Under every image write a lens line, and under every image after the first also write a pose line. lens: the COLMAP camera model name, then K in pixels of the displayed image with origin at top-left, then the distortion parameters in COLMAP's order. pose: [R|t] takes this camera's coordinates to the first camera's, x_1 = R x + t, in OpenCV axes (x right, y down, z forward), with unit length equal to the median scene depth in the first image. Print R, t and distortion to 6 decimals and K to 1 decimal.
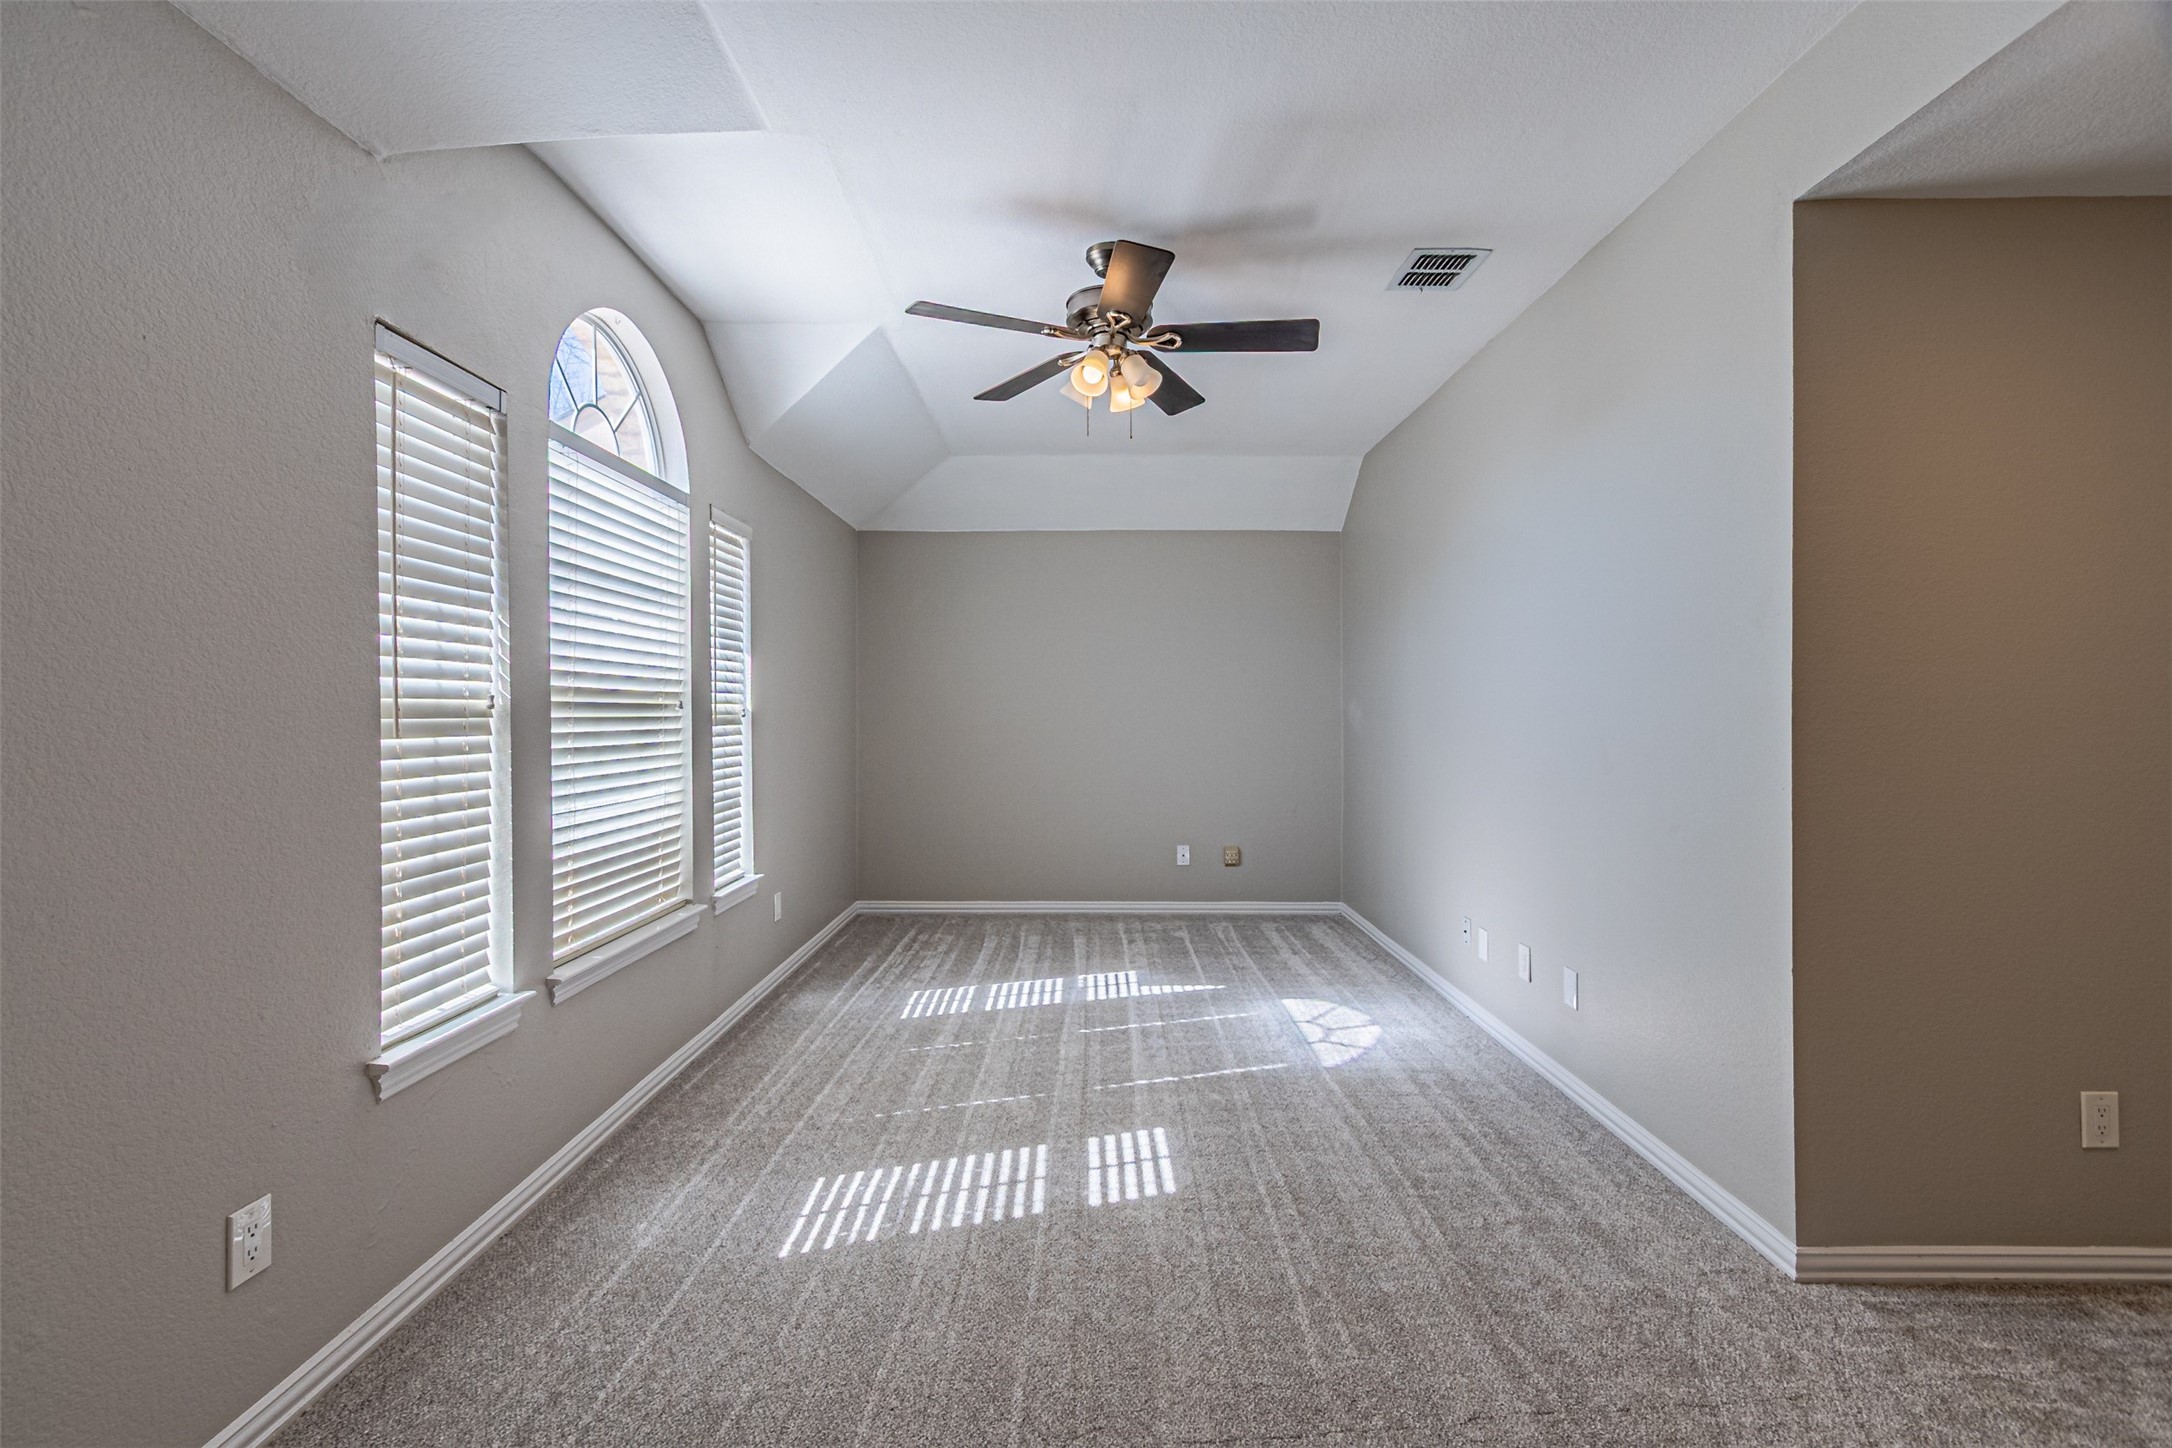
lens RADIAL K [[952.1, 0, 1103.7], [0, 952.1, 725.0], [0, 0, 1]] dist [0.009859, -0.003211]
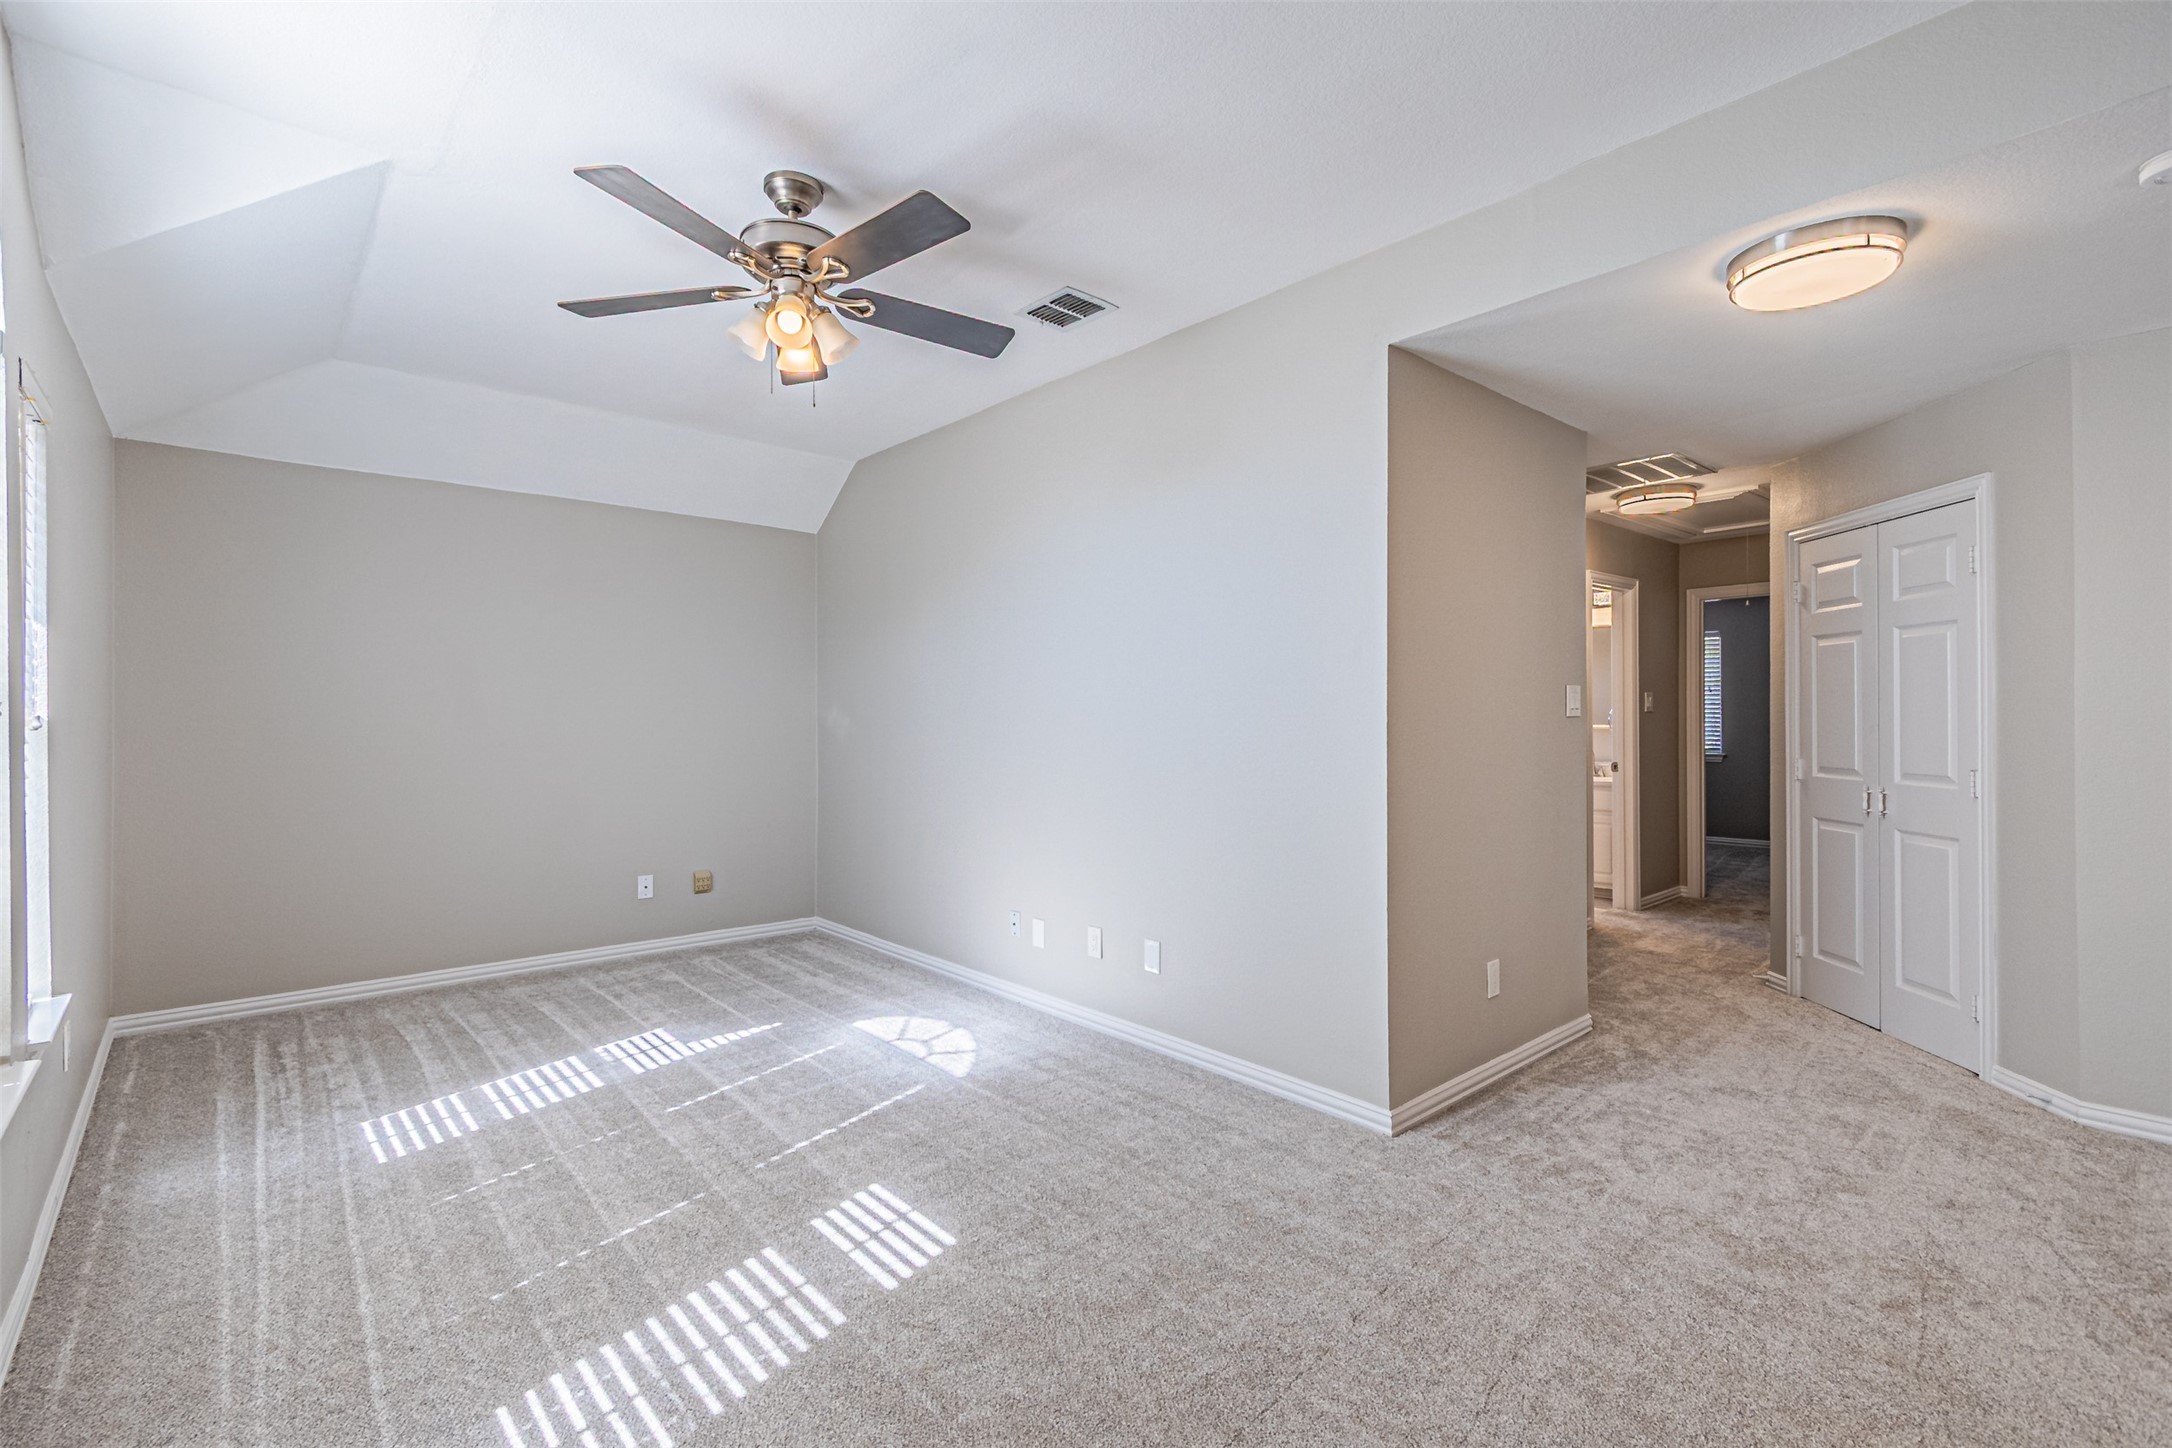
lens RADIAL K [[952.1, 0, 1085.6], [0, 952.1, 721.5], [0, 0, 1]] dist [0.009859, -0.003211]
pose [[0.761238, -0.002565, 0.648467, -0.321547], [0.011067, 0.999898, -0.009036, -0.000516], [-0.648378, 0.014055, 0.761189, 0.161231]]
